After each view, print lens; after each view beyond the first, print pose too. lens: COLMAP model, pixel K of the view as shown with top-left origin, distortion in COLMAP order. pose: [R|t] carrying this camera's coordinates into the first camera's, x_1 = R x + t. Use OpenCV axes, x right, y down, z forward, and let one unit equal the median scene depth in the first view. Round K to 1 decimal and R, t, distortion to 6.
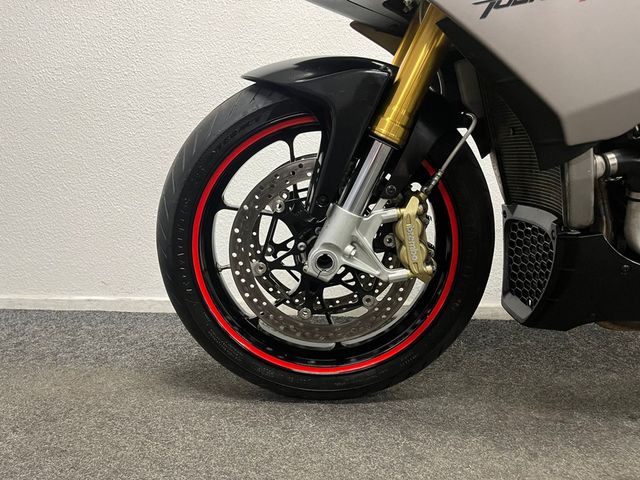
lens RADIAL K [[489.3, 0, 322.8], [0, 489.3, 237.0], [0, 0, 1]] dist [0.059176, -0.033085]
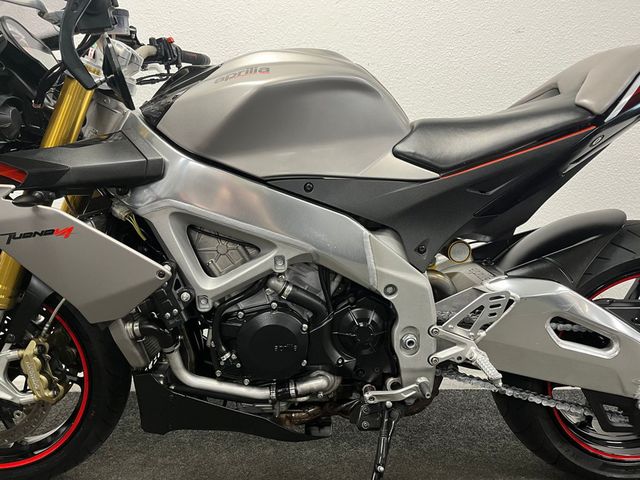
lens RADIAL K [[489.3, 0, 316.7], [0, 489.3, 234.2], [0, 0, 1]] dist [0.059176, -0.033085]
pose [[0.998494, -0.006450, 0.054489, 0.826584], [0.007893, 0.999623, -0.026309, -0.308437], [-0.054299, 0.026700, 0.998168, -0.354834]]
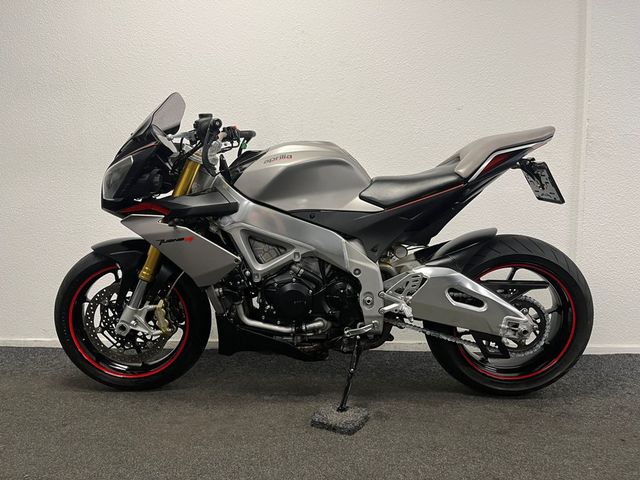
lens RADIAL K [[489.3, 0, 320.2], [0, 489.3, 244.5], [0, 0, 1]] dist [0.059176, -0.033085]
pose [[0.999932, -0.002136, 0.011495, 0.878560], [0.002573, 0.999272, -0.038069, -0.243808], [-0.011405, 0.038096, 0.999209, -1.321550]]
